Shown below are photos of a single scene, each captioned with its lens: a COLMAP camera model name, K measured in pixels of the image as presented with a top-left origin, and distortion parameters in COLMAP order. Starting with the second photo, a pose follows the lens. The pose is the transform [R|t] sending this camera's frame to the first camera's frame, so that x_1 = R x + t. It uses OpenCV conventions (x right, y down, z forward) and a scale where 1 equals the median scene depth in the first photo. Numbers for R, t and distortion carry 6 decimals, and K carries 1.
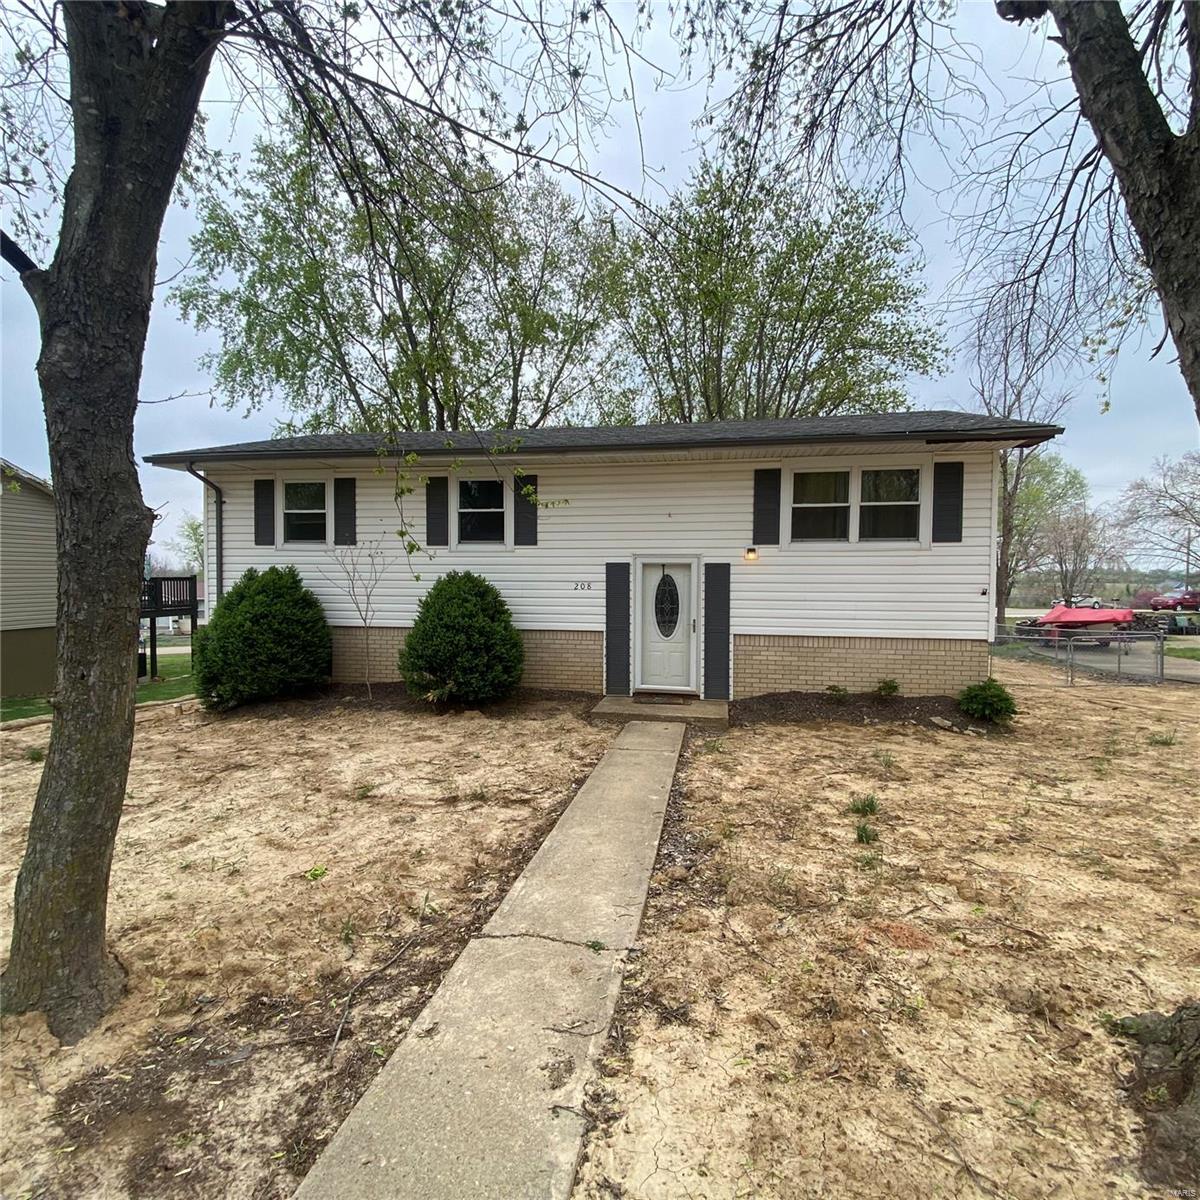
lens RADIAL K [[649.6, 0, 598.0], [0, 649.6, 601.1], [0, 0, 1]] dist [0.008291, -0.002383]
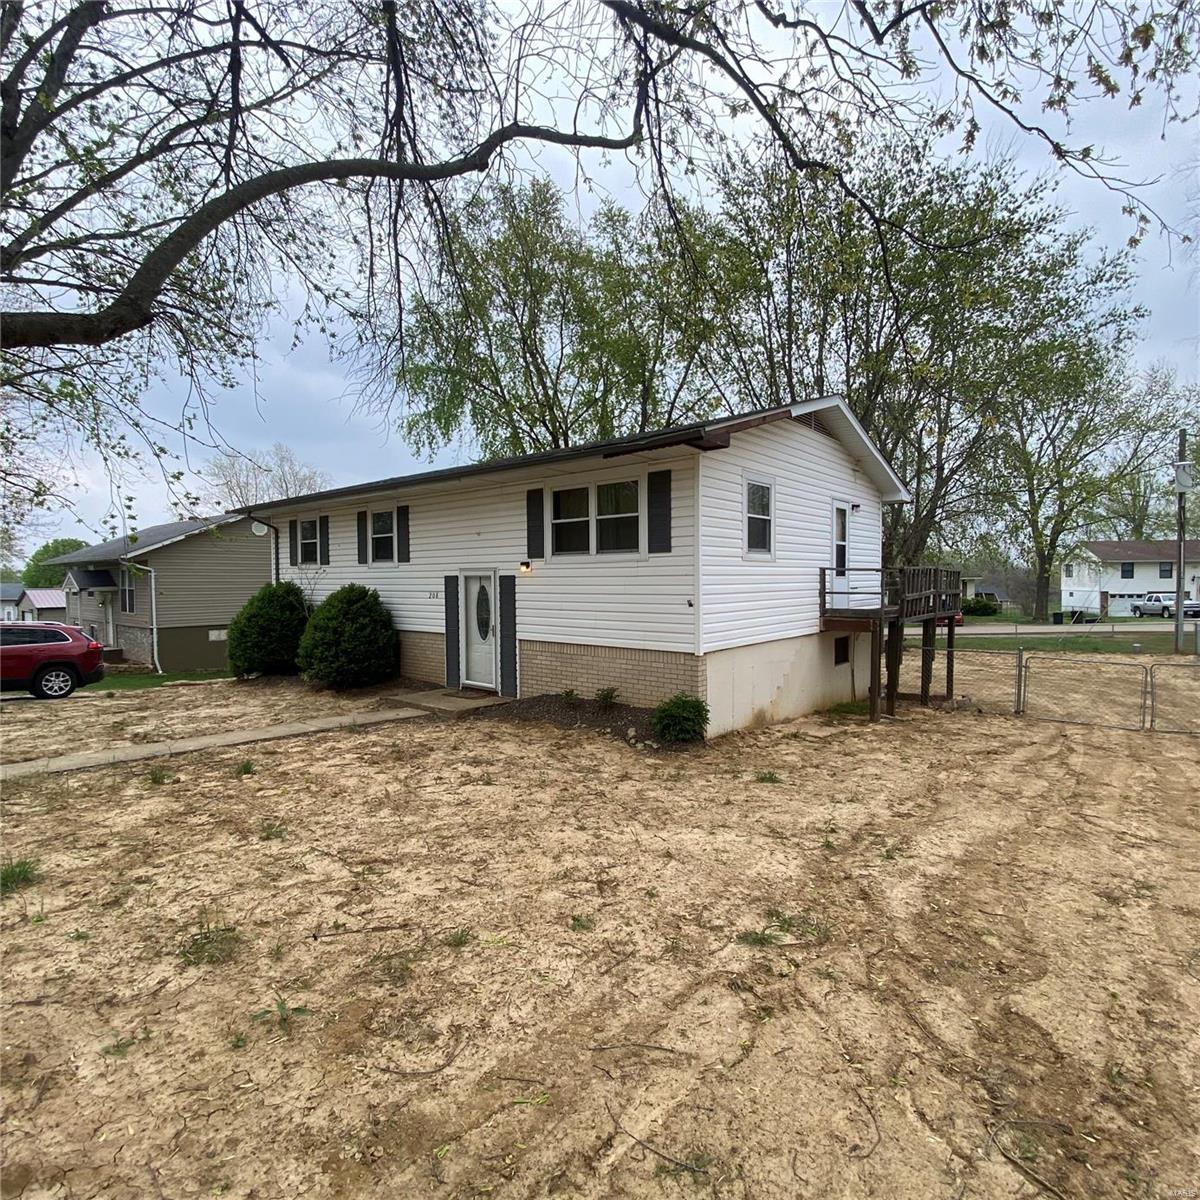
lens RADIAL K [[649.6, 0, 599.6], [0, 649.6, 605.0], [0, 0, 1]] dist [0.008291, -0.002383]
pose [[0.875149, 0.006027, -0.483816, 0.880202], [-0.001392, 0.999950, 0.009937, -0.019935], [0.483851, -0.008023, 0.875113, 0.091507]]
